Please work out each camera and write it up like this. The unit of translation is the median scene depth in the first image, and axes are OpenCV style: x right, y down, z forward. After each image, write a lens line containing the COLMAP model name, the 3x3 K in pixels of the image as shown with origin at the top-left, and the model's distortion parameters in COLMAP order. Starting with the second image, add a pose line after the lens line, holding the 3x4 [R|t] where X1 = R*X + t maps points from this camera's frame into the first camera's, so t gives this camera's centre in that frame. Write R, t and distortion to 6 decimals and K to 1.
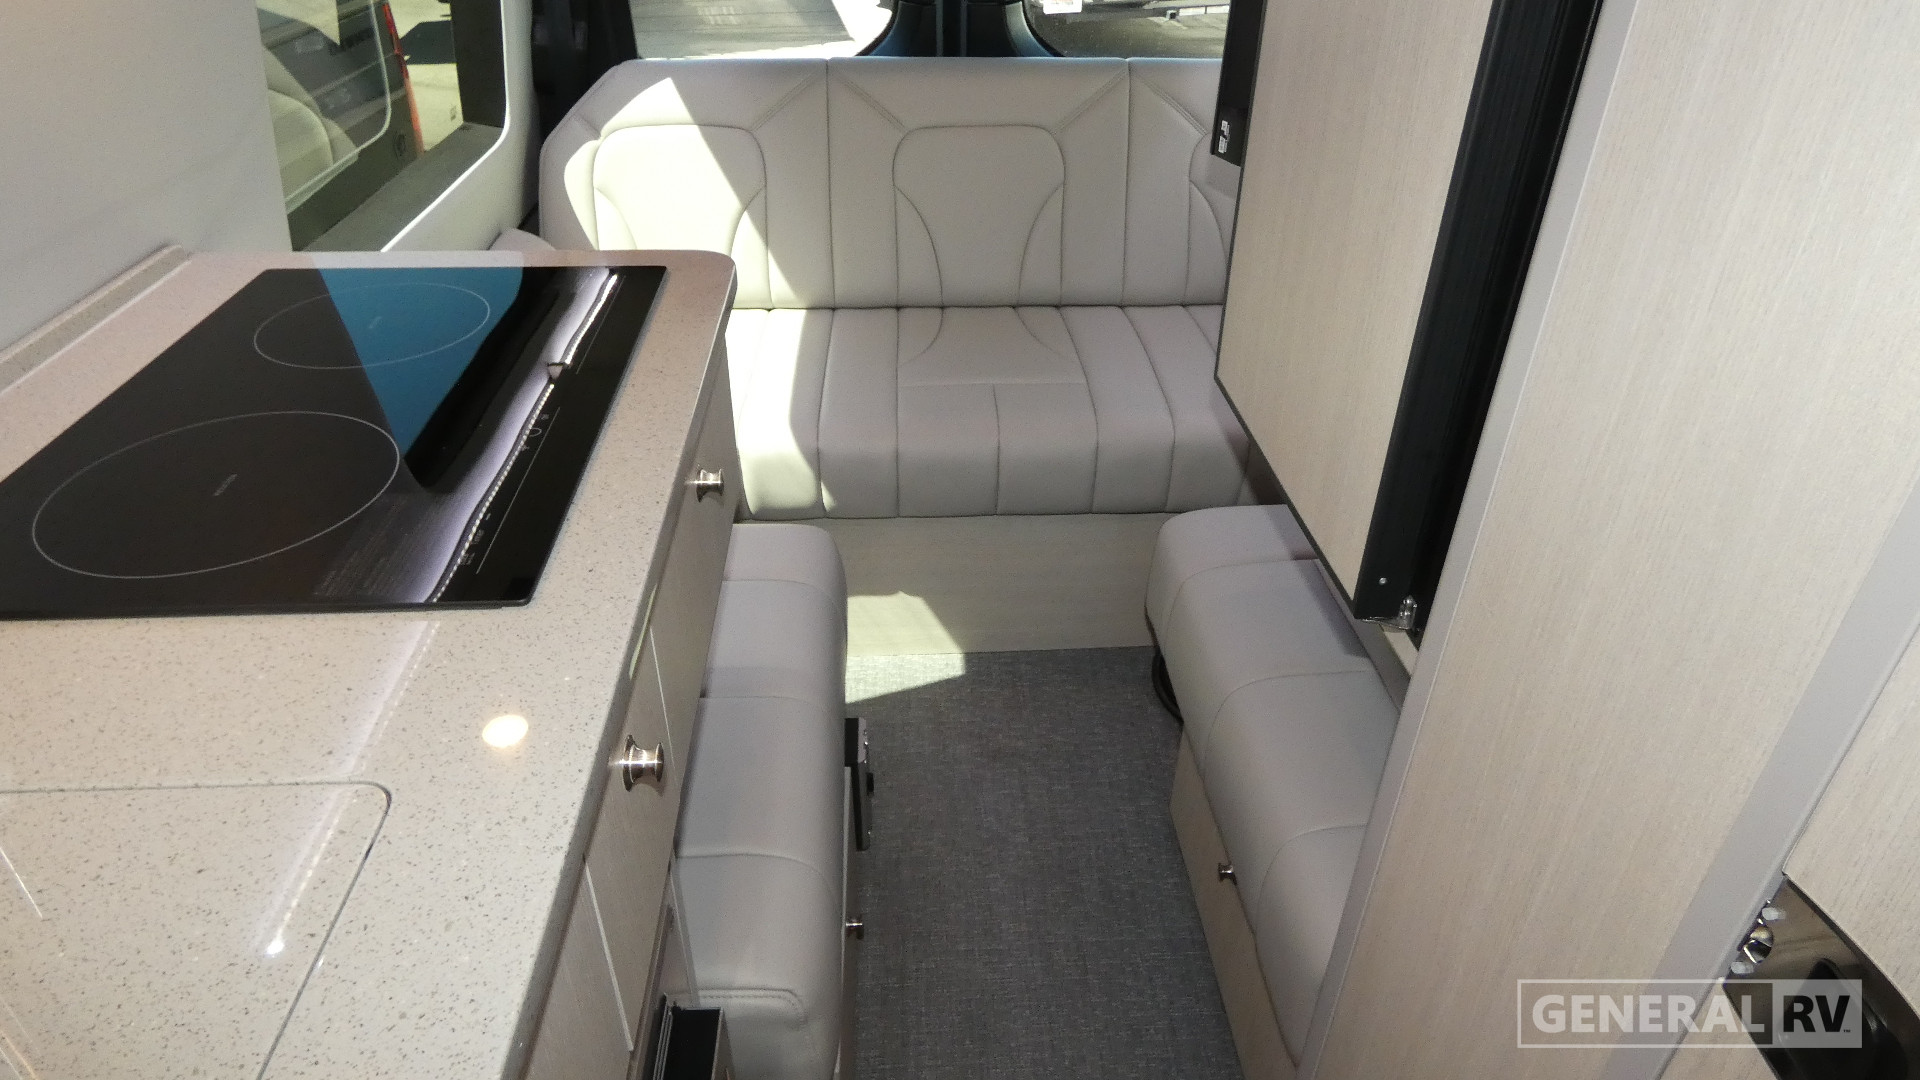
lens RADIAL K [[1168.6, 0, 962.4], [0, 1168.6, 553.7], [0, 0, 1]] dist [0.003828, -0.019622]
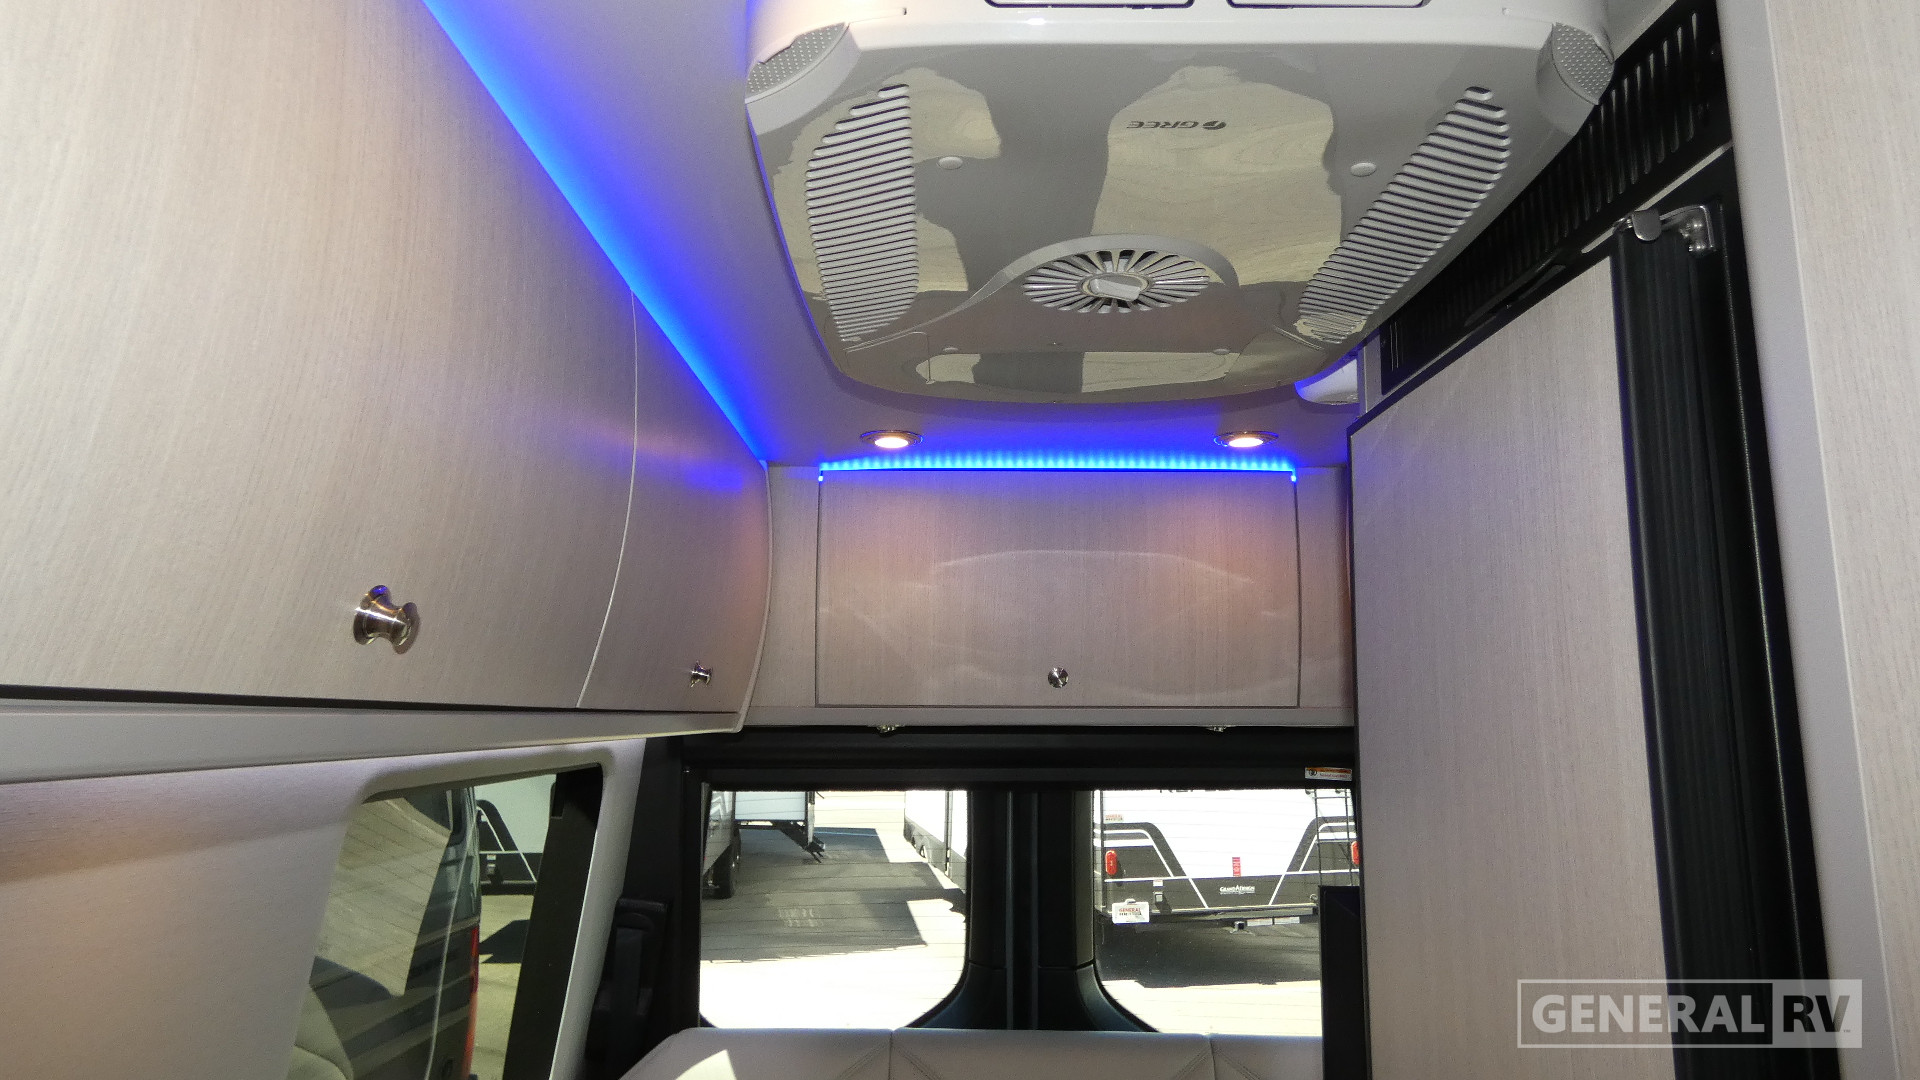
lens RADIAL K [[1189.1, 0, 960.0], [0, 1189.1, 540.0], [0, 0, 1]] dist [0.005456, -0.000919]
pose [[0.998238, -0.005237, -0.059105, -0.000832], [-0.035702, 0.742597, -0.668786, -0.071785], [0.047394, 0.669718, 0.741102, 0.010342]]
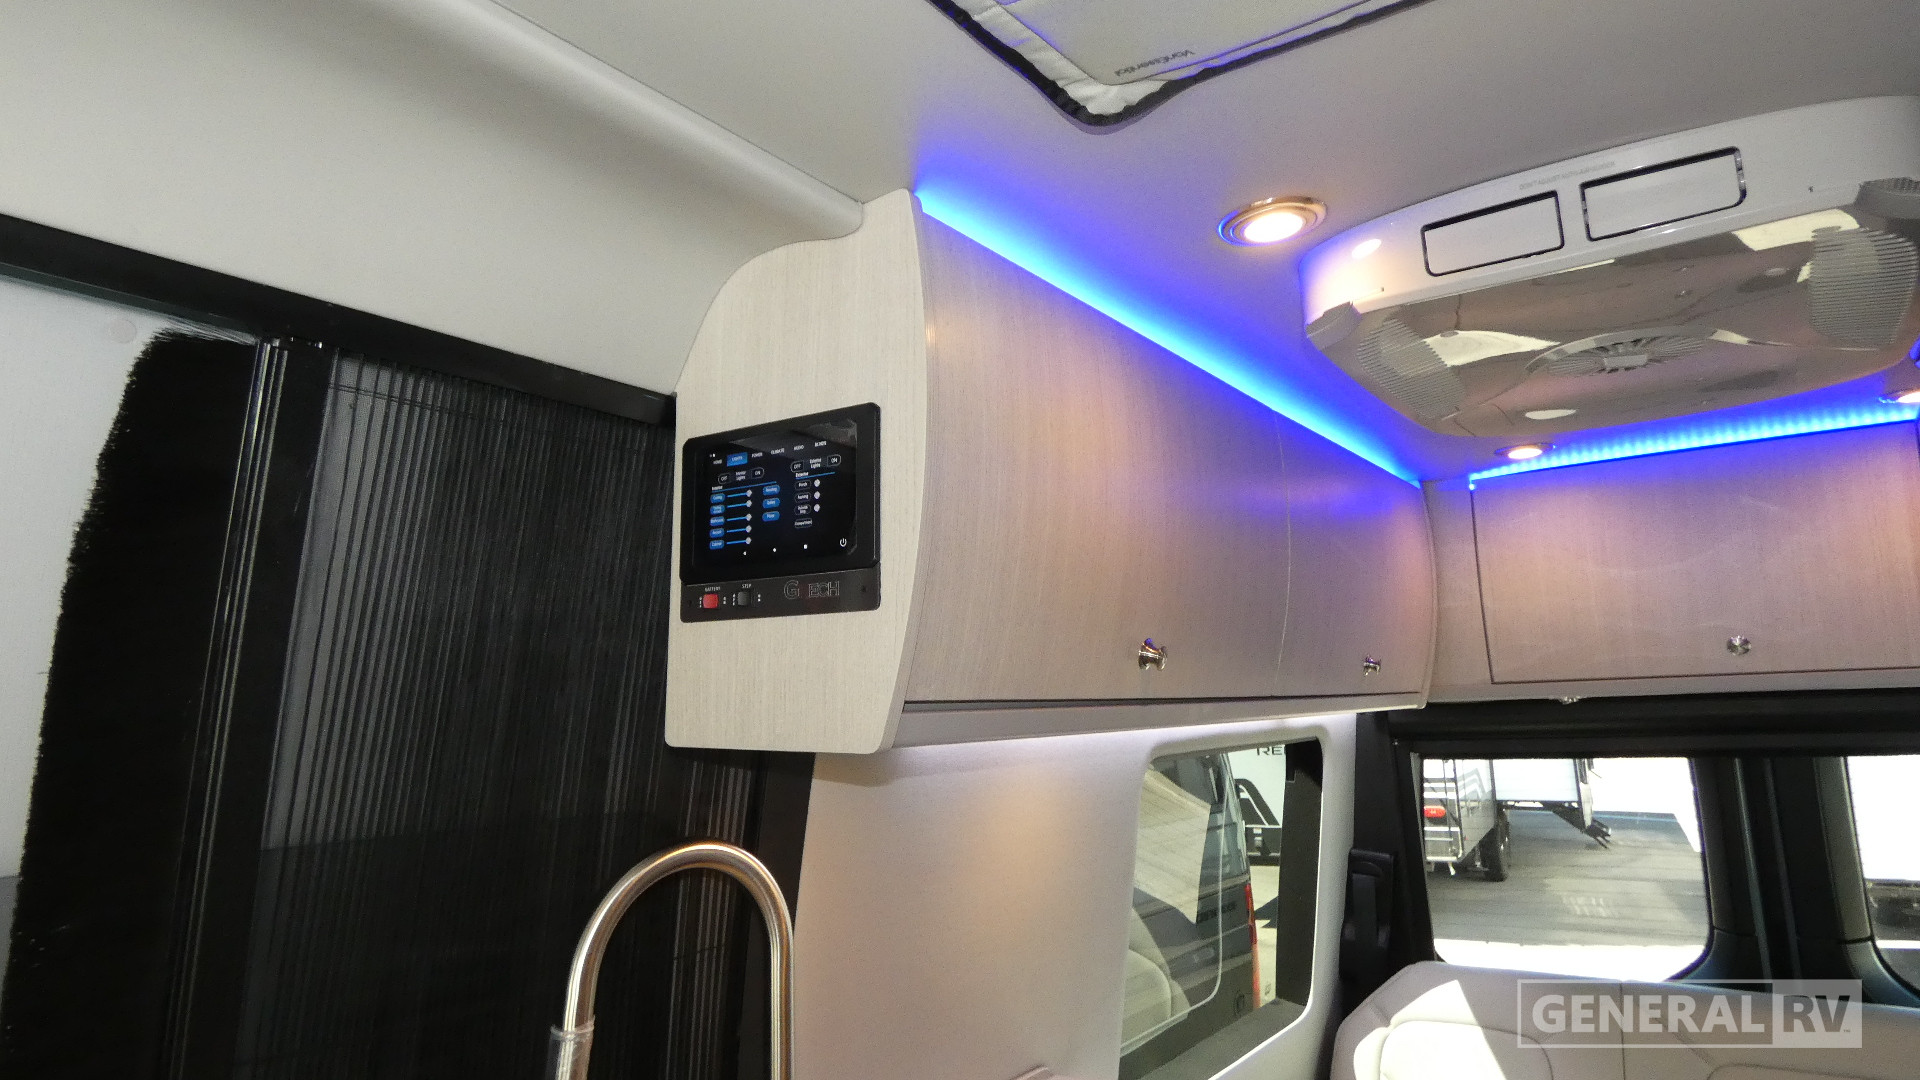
lens RADIAL K [[1175.3, 0, 939.1], [0, 1175.3, 537.1], [0, 0, 1]] dist [0.001764, -0.001232]
pose [[0.777114, -0.119139, -0.617981, 0.102931], [-0.318580, 0.772359, -0.549517, 0.036559], [0.542771, 0.623914, 0.562255, -0.153153]]
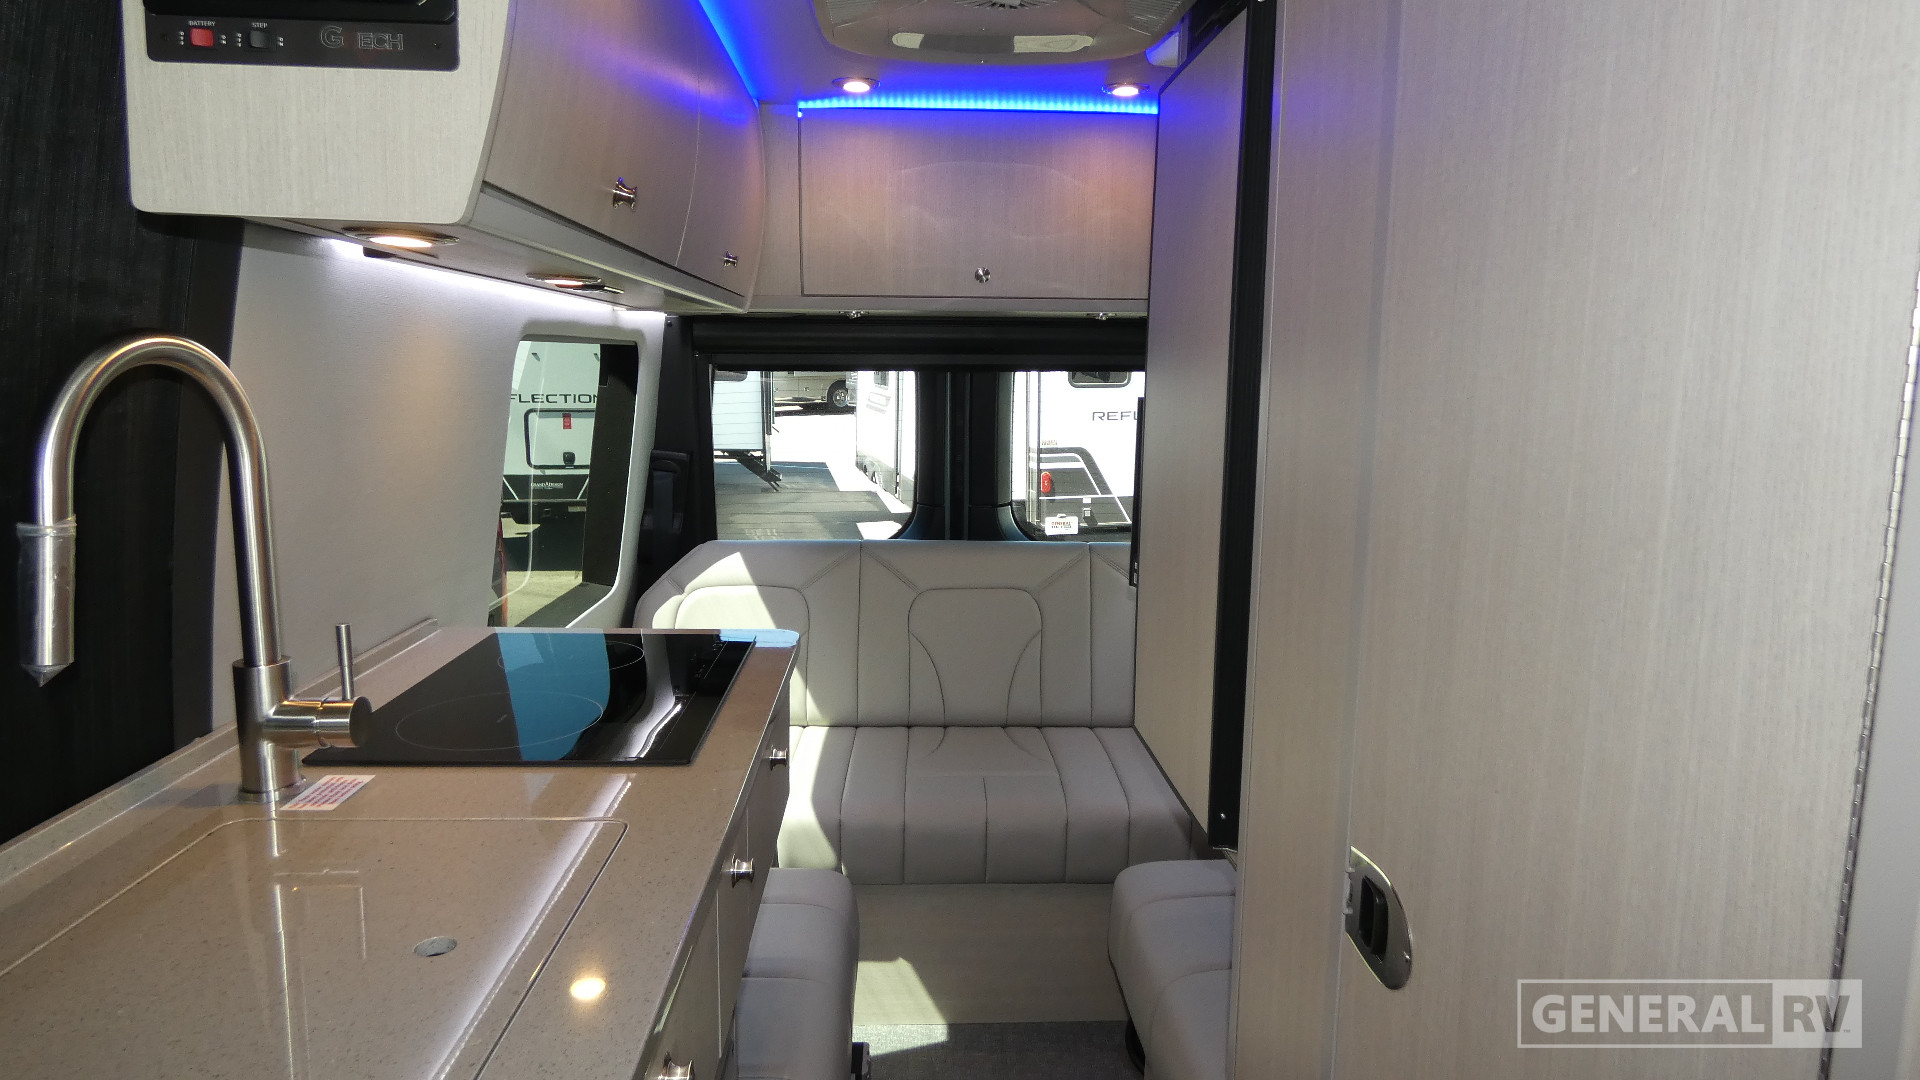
lens RADIAL K [[1168.6, 0, 962.4], [0, 1168.6, 553.7], [0, 0, 1]] dist [0.003828, -0.019622]
pose [[0.999881, 0.009229, -0.012380, 0.015339], [-0.013497, 0.911849, -0.410303, 0.132499], [0.007502, 0.410422, 0.911865, -0.202035]]
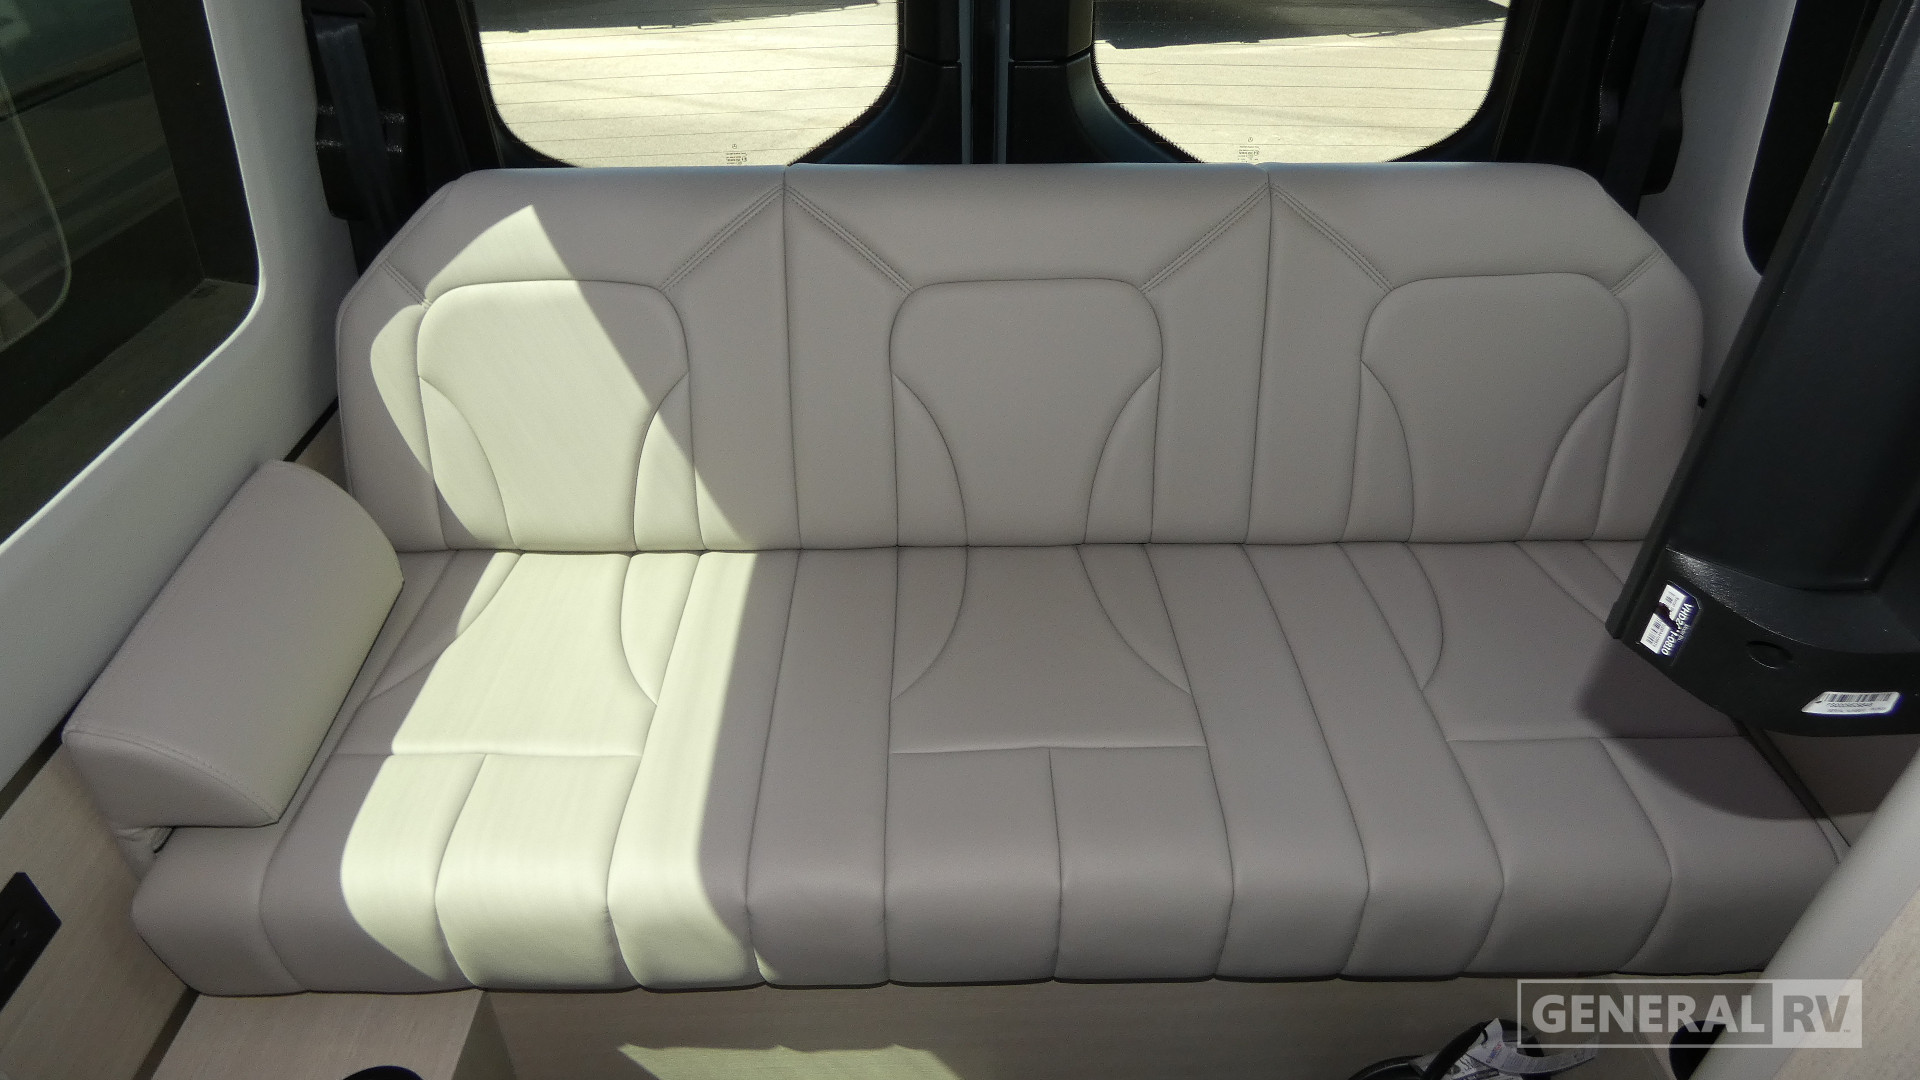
lens RADIAL K [[1132.7, 0, 968.2], [0, 1132.7, 546.3], [0, 0, 1]] dist [0.000695, -0.001884]
pose [[0.999760, 0.010106, -0.019417, -0.004239], [-0.009204, 0.998900, 0.045980, -0.249844], [0.019860, -0.045791, 0.998754, 0.383611]]
